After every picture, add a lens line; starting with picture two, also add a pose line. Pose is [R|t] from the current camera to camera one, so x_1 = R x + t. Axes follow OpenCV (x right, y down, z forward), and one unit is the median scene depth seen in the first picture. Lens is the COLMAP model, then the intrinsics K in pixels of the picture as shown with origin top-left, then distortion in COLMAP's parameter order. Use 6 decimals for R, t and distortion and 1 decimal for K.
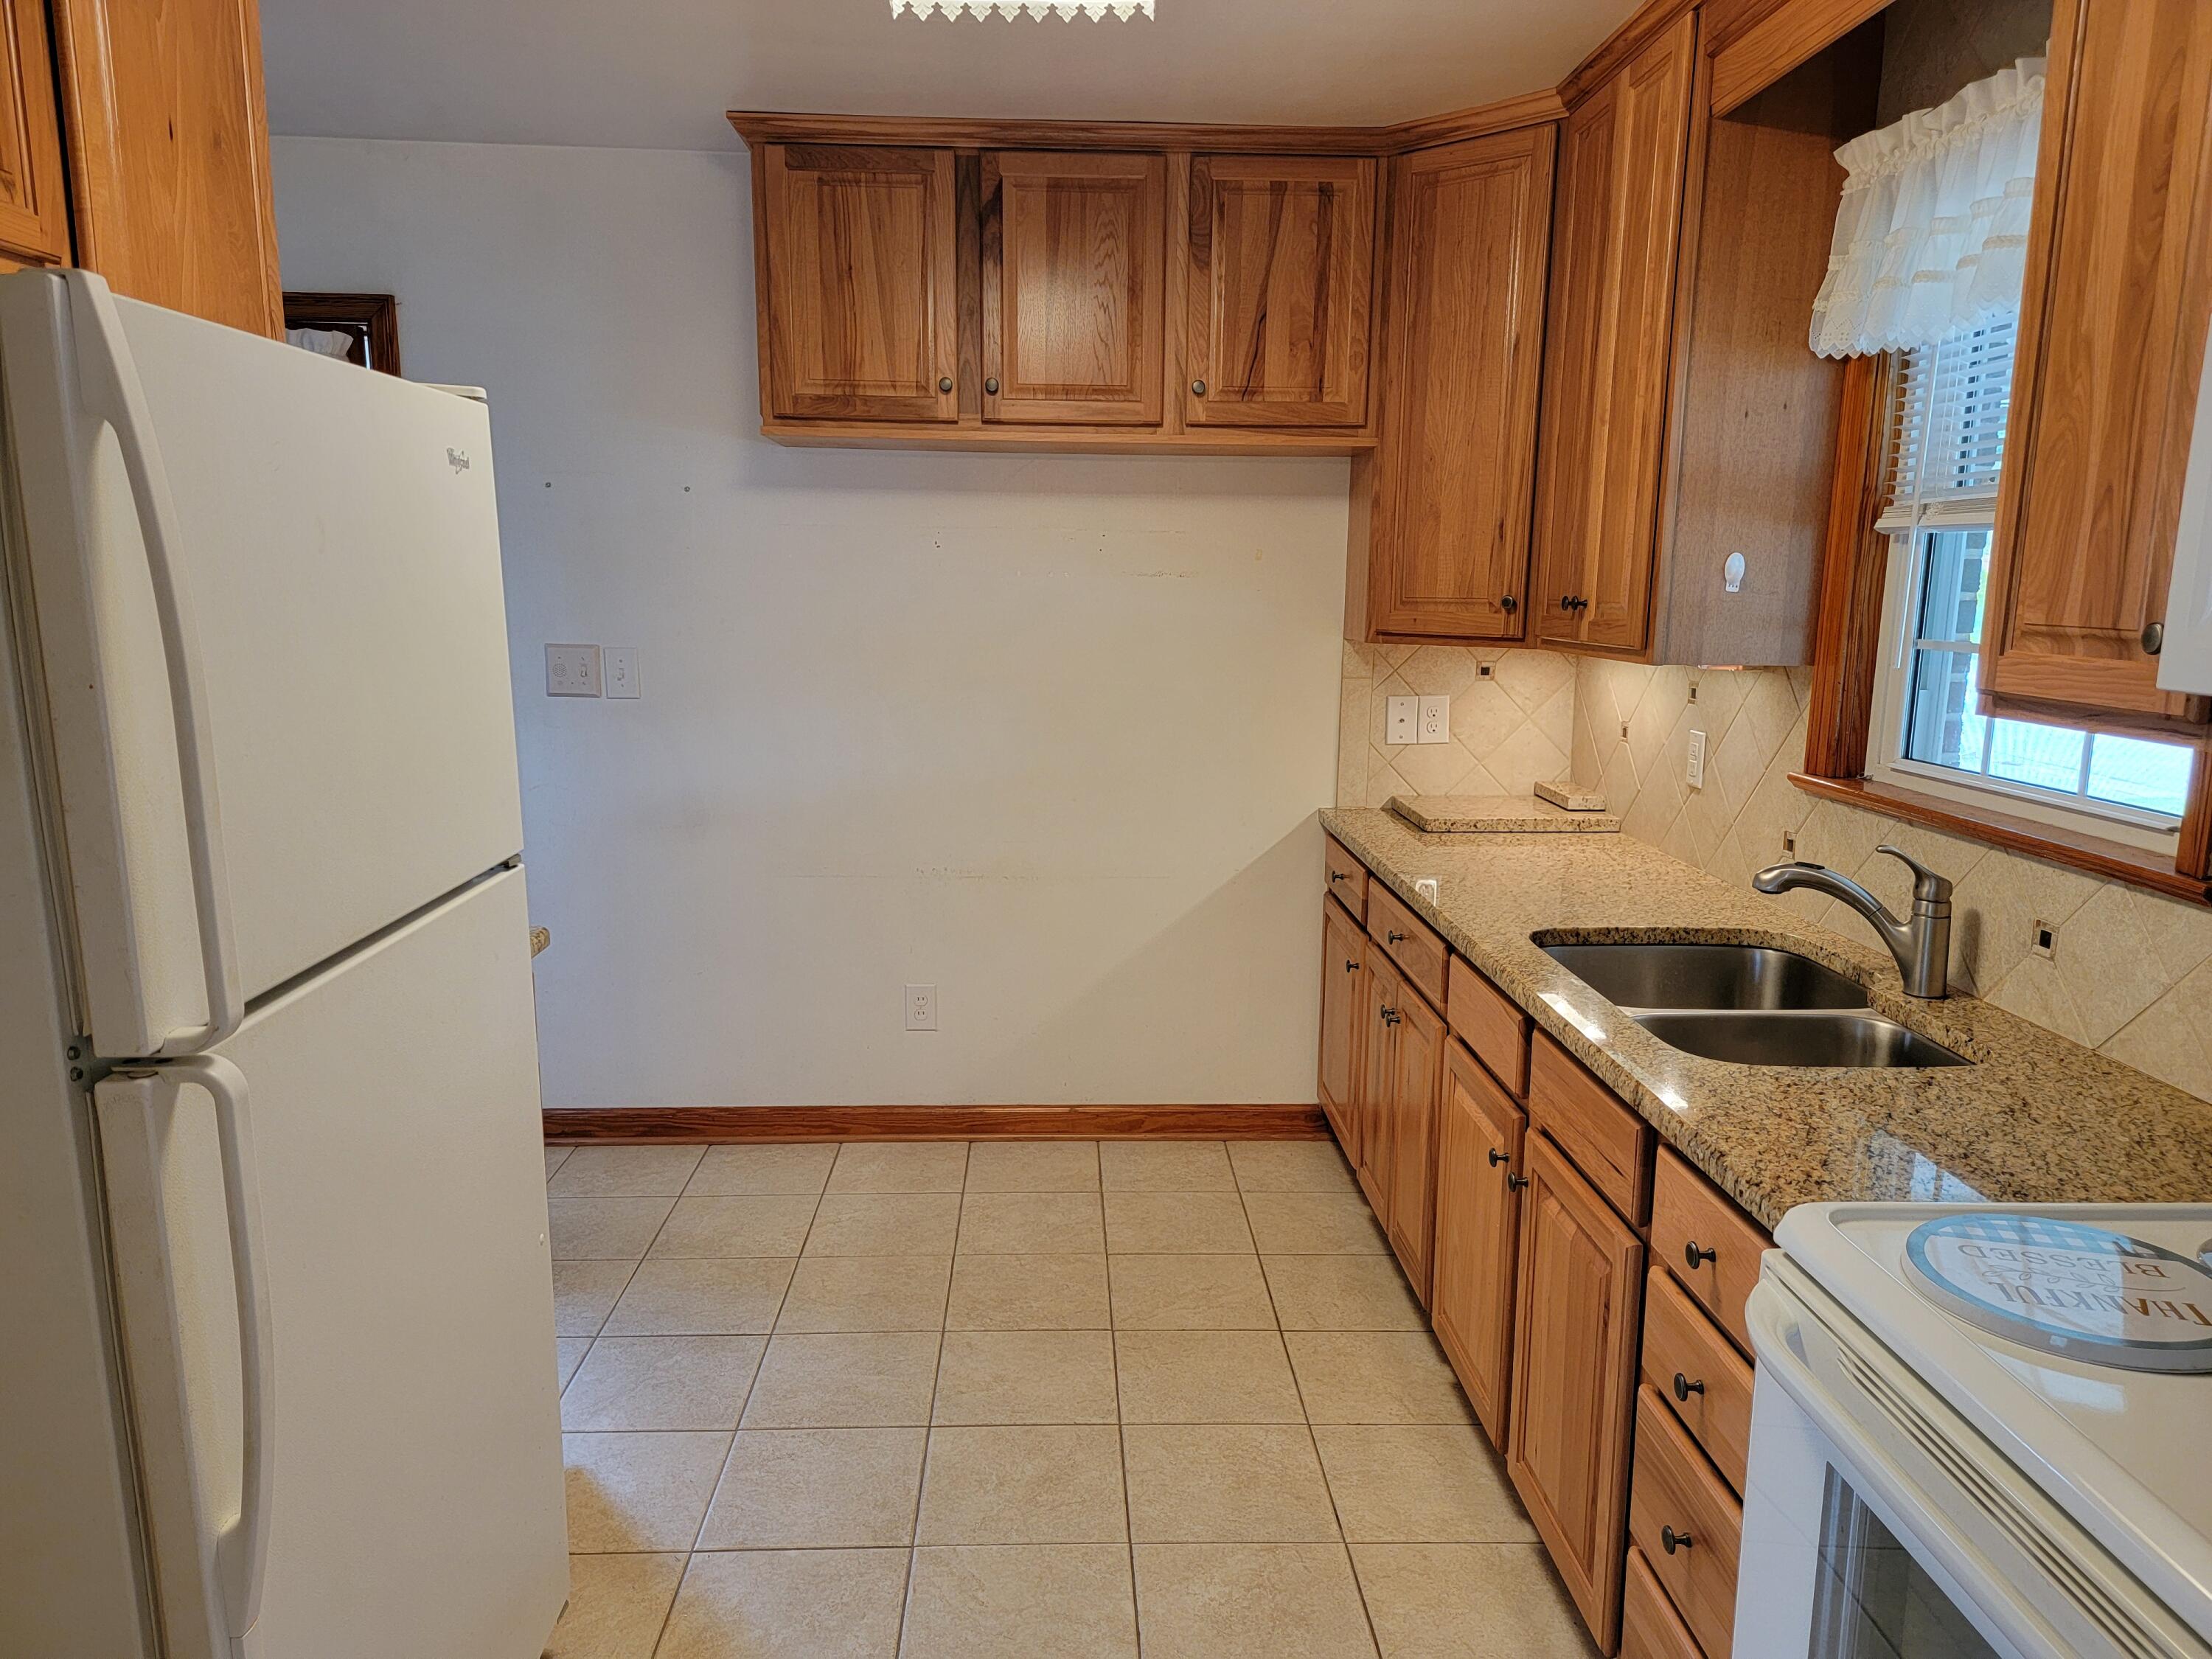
lens RADIAL K [[1524.2, 0, 1098.5], [0, 1524.2, 842.9], [0, 0, 1]] dist [0.044553, -0.011846]
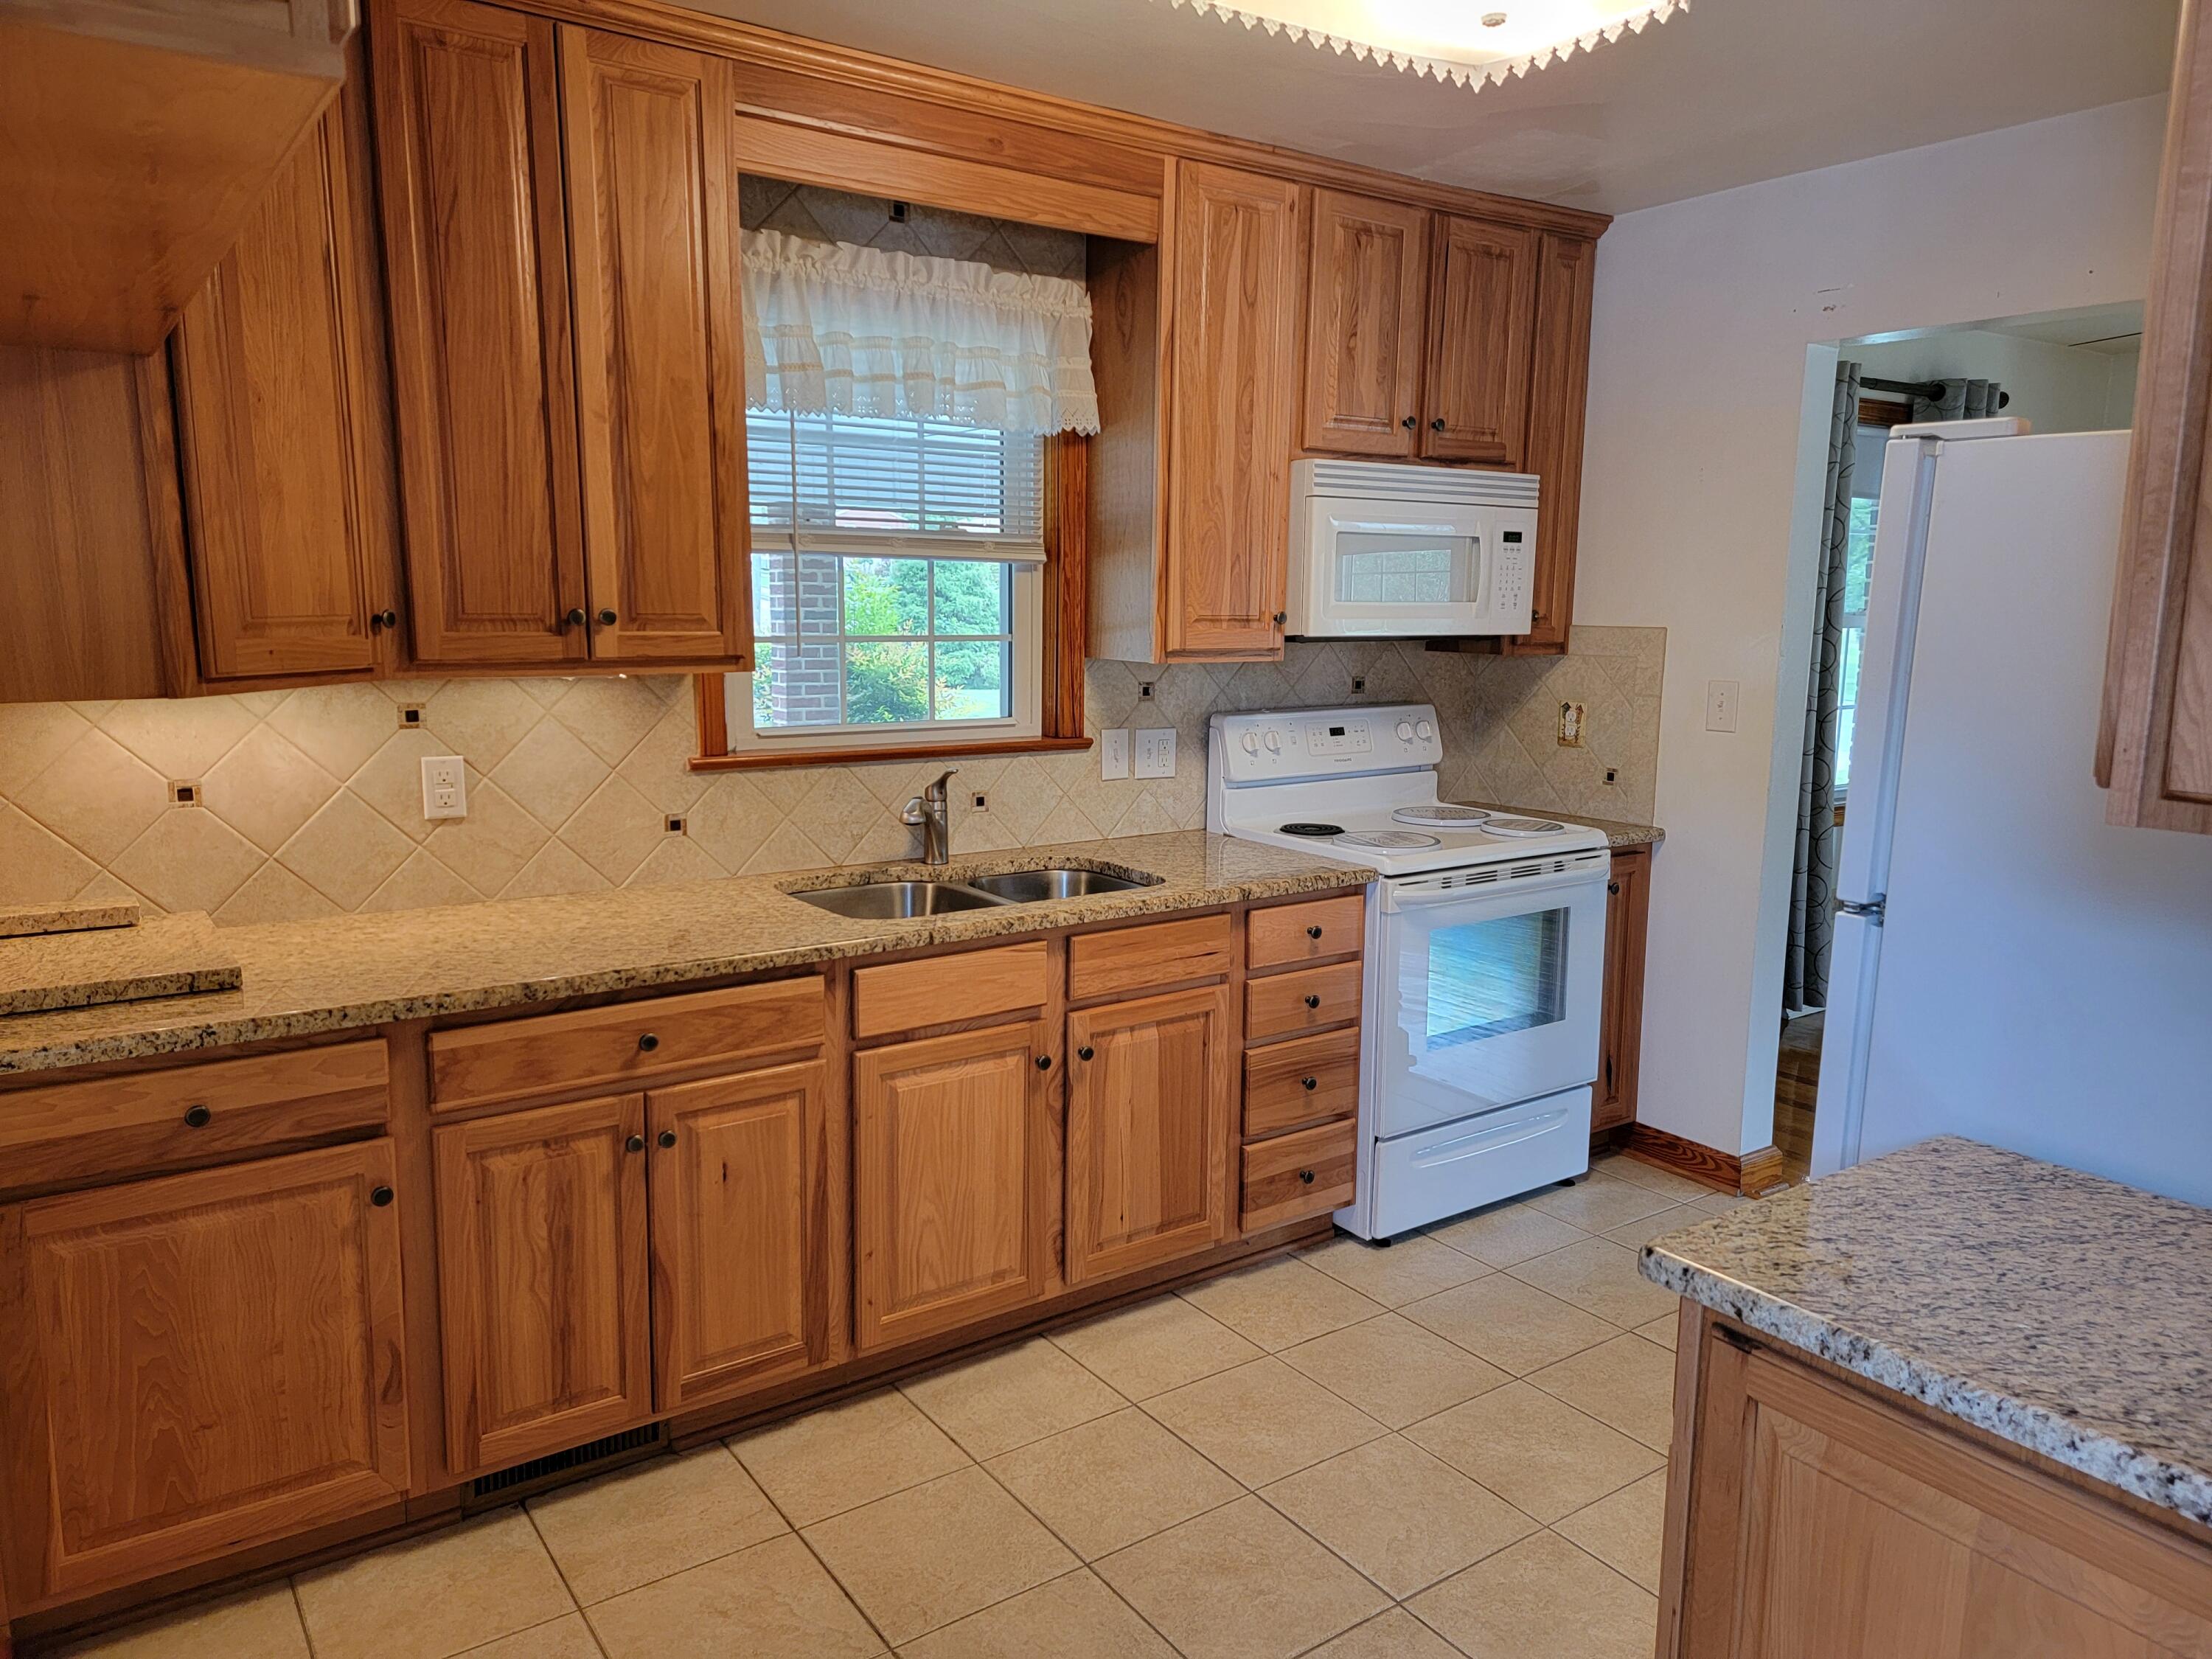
lens RADIAL K [[1524.2, 0, 1099.7], [0, 1524.2, 828.9], [0, 0, 1]] dist [0.044553, -0.011846]
pose [[-0.545909, -0.142261, 0.825679, -0.816223], [0.131337, 0.958767, 0.252026, -0.301663], [-0.827487, 0.246025, -0.504715, 1.664488]]
